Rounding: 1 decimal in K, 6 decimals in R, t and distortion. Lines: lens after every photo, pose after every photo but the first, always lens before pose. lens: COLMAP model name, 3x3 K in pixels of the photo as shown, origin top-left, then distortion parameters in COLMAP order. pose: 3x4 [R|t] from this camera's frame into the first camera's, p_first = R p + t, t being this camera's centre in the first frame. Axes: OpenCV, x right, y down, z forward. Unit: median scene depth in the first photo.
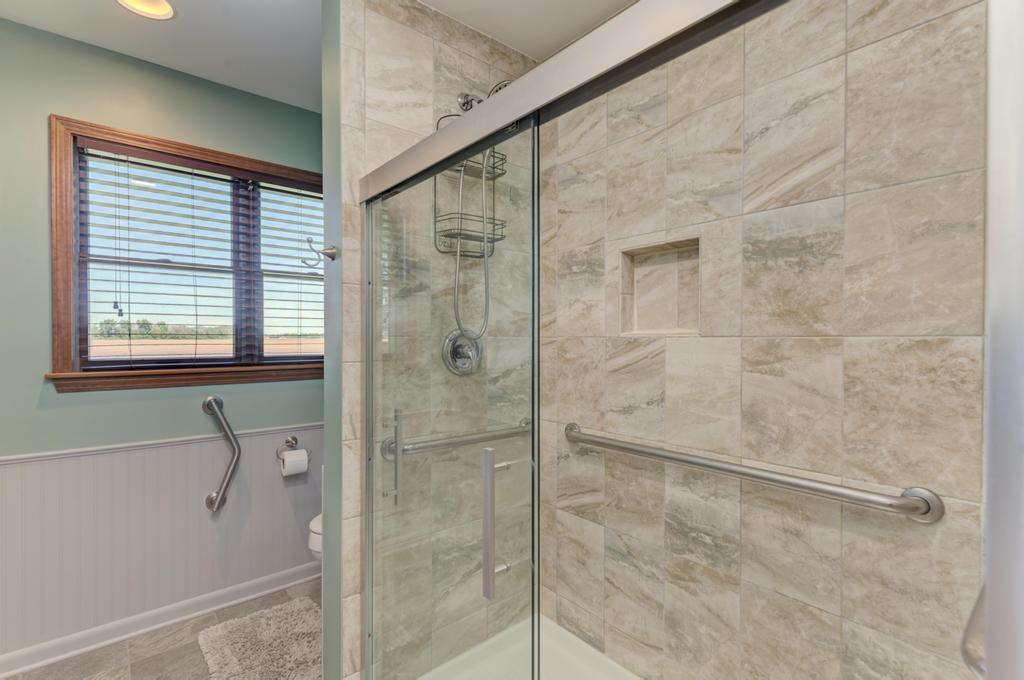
lens RADIAL K [[484.8, 0, 510.8], [0, 484.8, 341.9], [0, 0, 1]] dist [0.014942, 0.000297]
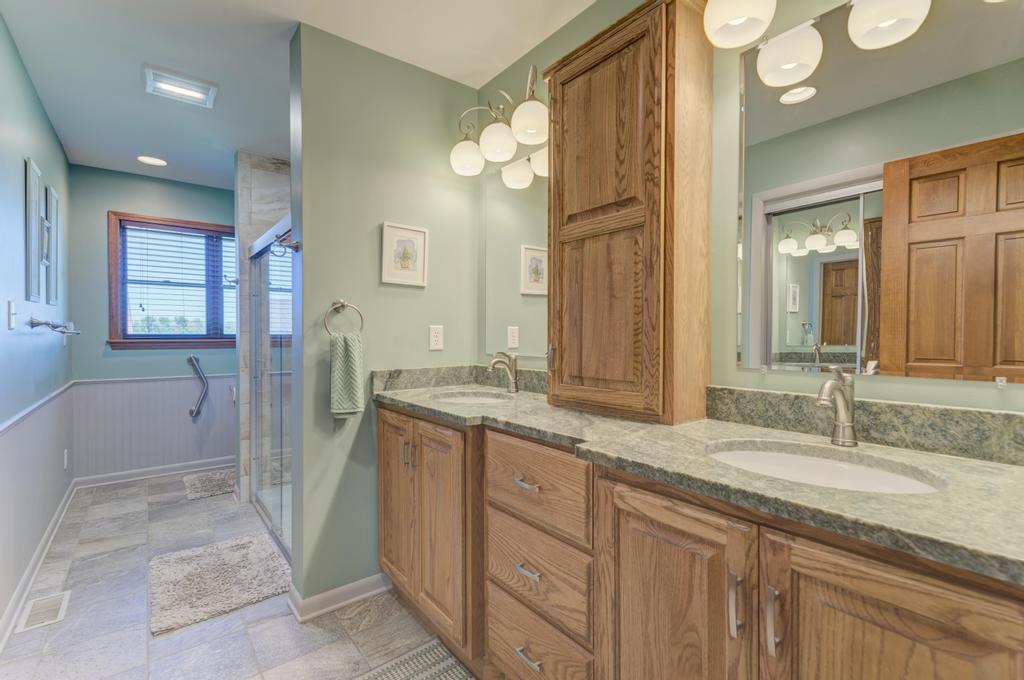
lens RADIAL K [[454.8, 0, 513.8], [0, 454.8, 338.6], [0, 0, 1]] dist [0.000387, -0.000087]
pose [[0.999822, 0.000528, -0.018884, 0.658342], [-0.000496, 0.999998, 0.001671, 0.047472], [0.018885, -0.001661, 0.999820, -0.721961]]
